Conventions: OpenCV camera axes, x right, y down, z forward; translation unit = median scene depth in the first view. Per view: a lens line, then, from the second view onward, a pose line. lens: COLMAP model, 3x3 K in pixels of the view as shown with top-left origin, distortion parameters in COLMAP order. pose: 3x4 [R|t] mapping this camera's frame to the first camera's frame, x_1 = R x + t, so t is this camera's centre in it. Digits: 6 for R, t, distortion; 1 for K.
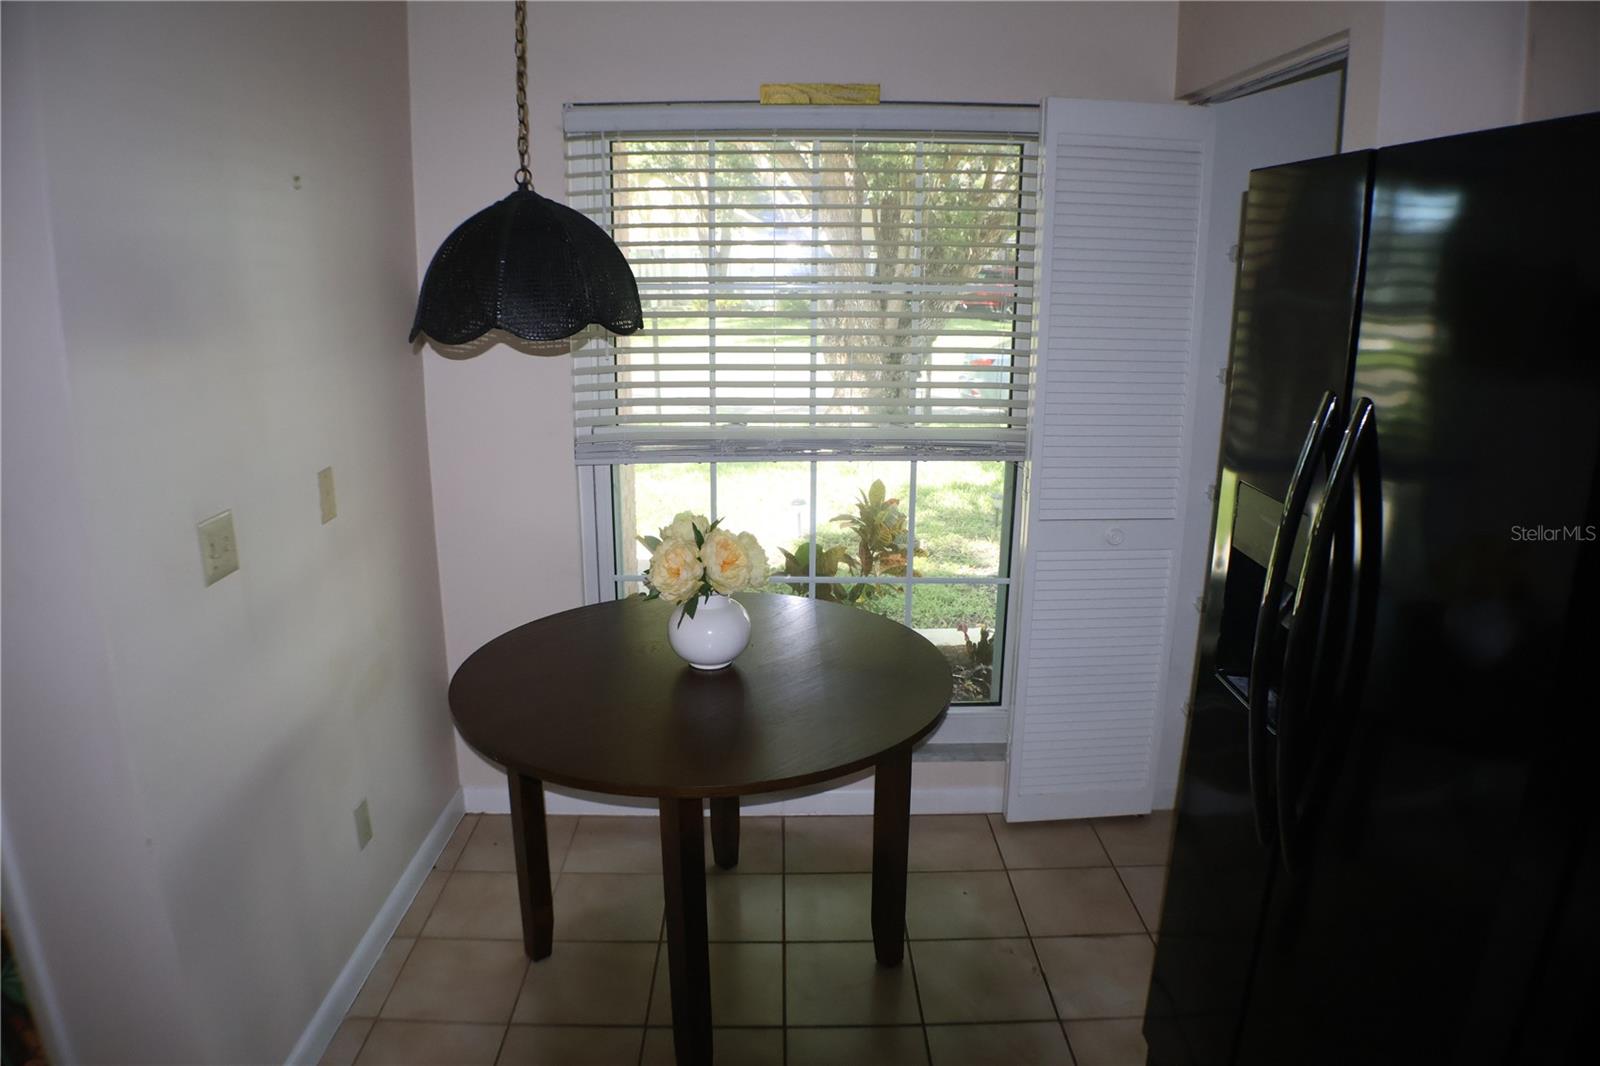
lens RADIAL K [[1027.7, 0, 800.0], [0, 1027.7, 533.0], [0, 0, 1]] dist [-0.137054, 0.007128]
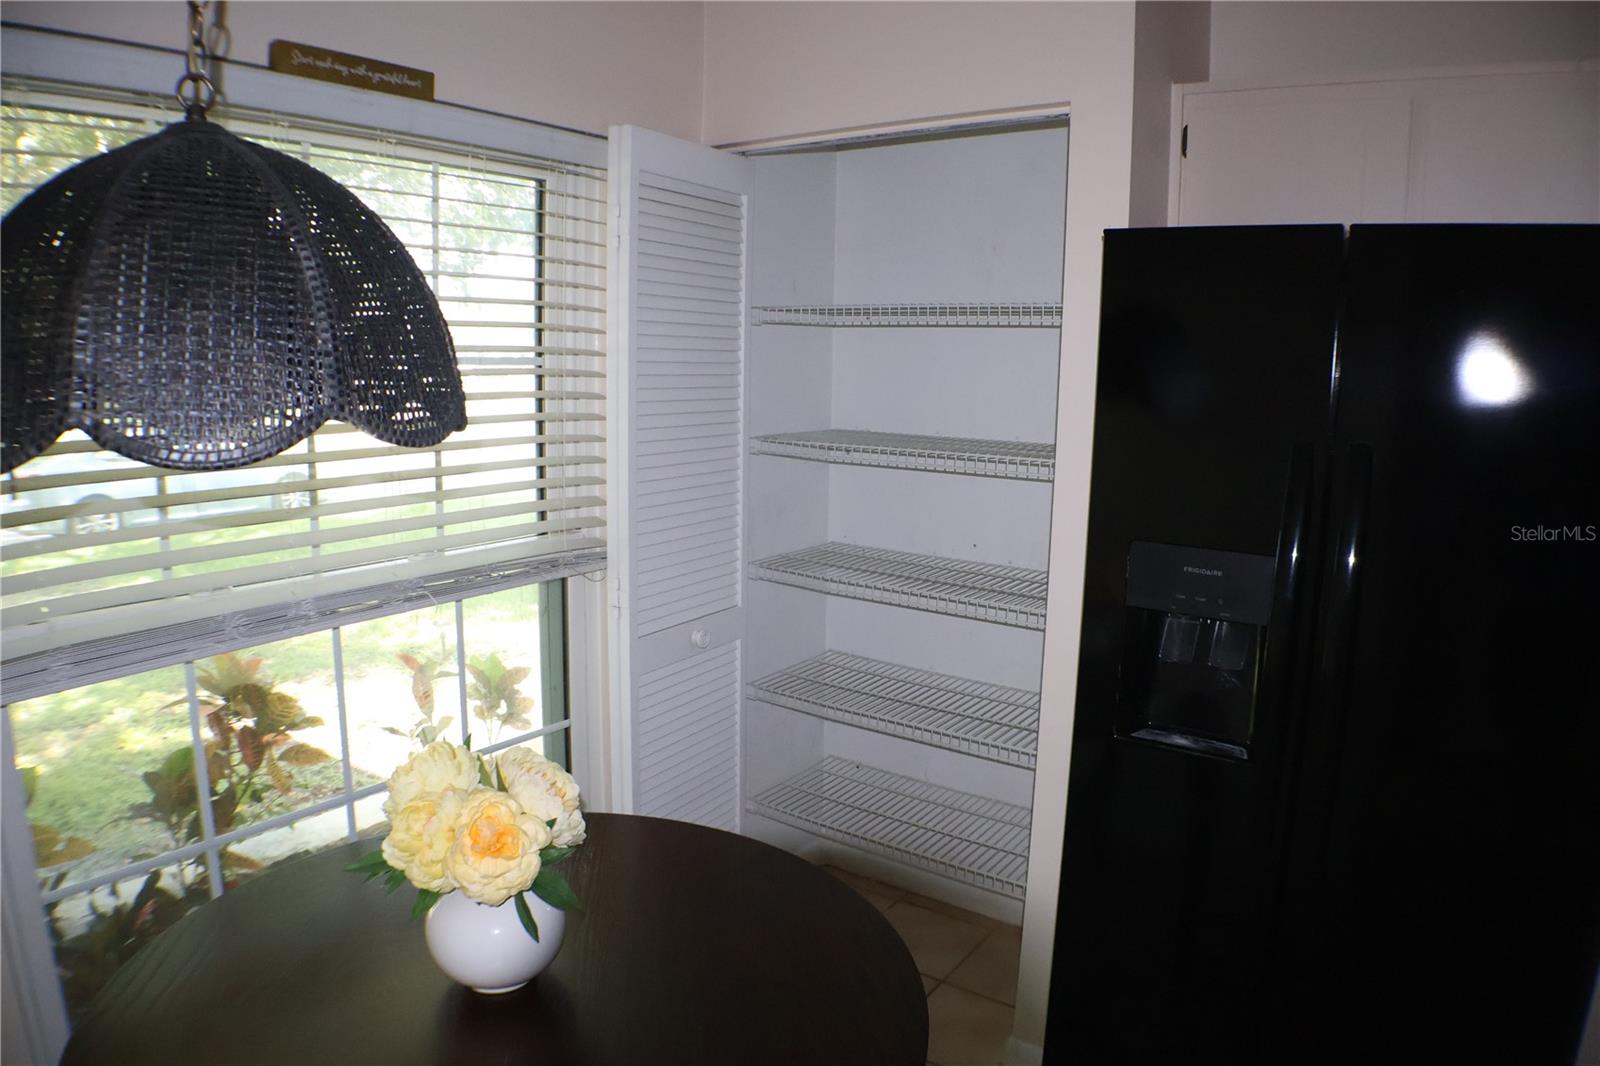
lens RADIAL K [[1027.7, 0, 800.0], [0, 1027.7, 533.0], [0, 0, 1]] dist [-0.137054, 0.007128]
pose [[0.568519, -0.132408, 0.811945, -0.417485], [0.195008, 0.980523, 0.023355, -0.110160], [-0.799223, 0.145058, 0.583267, 0.501357]]
